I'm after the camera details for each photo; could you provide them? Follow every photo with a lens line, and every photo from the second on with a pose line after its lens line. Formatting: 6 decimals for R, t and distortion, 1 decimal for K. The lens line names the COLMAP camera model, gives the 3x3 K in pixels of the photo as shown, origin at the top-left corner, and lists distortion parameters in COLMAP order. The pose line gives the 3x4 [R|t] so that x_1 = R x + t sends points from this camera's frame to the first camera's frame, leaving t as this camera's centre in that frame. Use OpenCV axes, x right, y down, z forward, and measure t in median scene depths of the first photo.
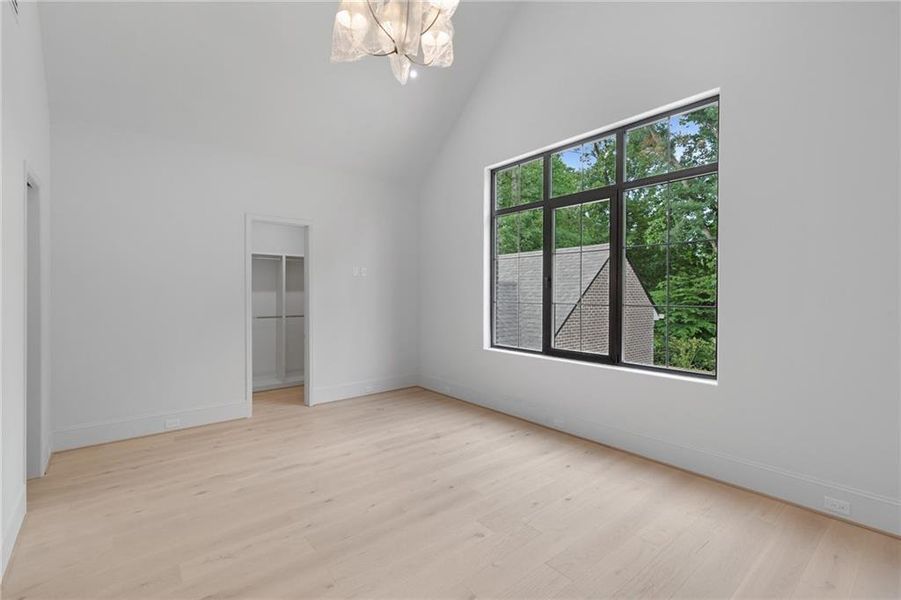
lens RADIAL K [[400.9, 0, 450.5], [0, 400.9, 300.0], [0, 0, 1]] dist [0.004354, 0.000389]
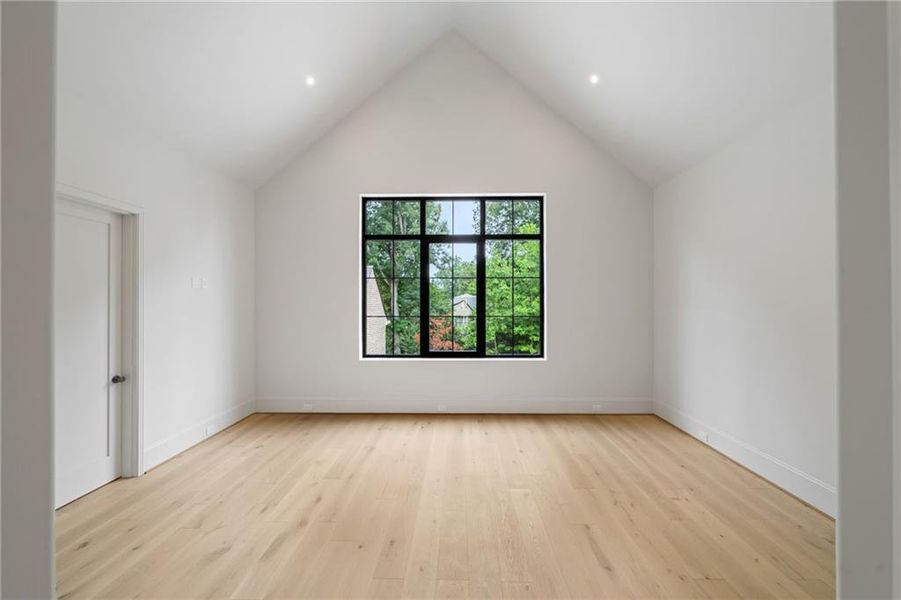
lens RADIAL K [[330.1, 0, 450.5], [0, 330.1, 300.0], [0, 0, 1]] dist [-0.000314, 0.000009]
pose [[0.655129, 0.007232, 0.755483, -0.532693], [0.017025, 0.999559, -0.024332, -0.017712], [-0.755326, 0.028803, 0.654717, 0.270547]]
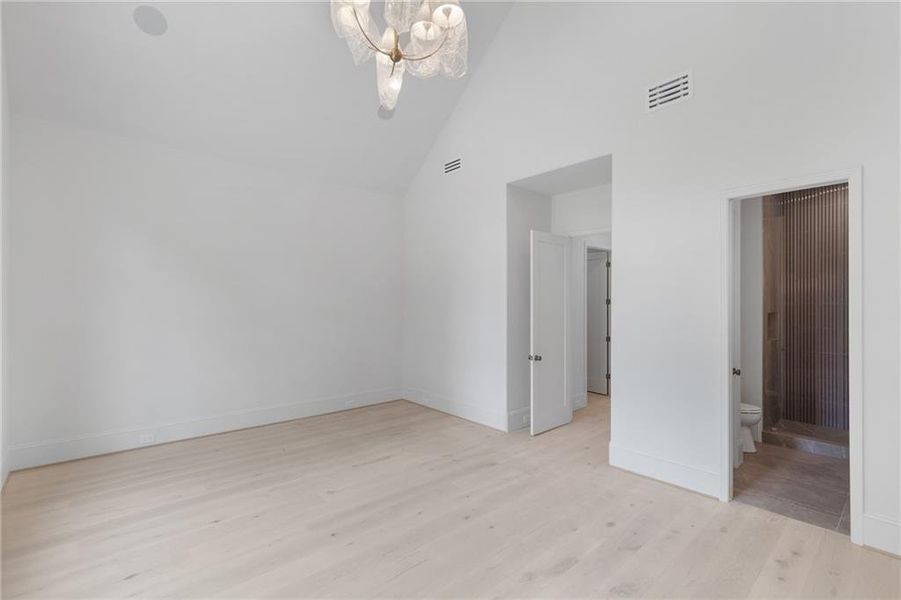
lens RADIAL K [[400.9, 0, 450.5], [0, 400.9, 300.0], [0, 0, 1]] dist [0.004354, 0.000389]
pose [[-0.999473, -0.006679, -0.031768, -0.155617], [-0.007055, 0.999906, 0.011755, -0.028952], [0.031686, 0.011973, -0.999426, 1.340805]]
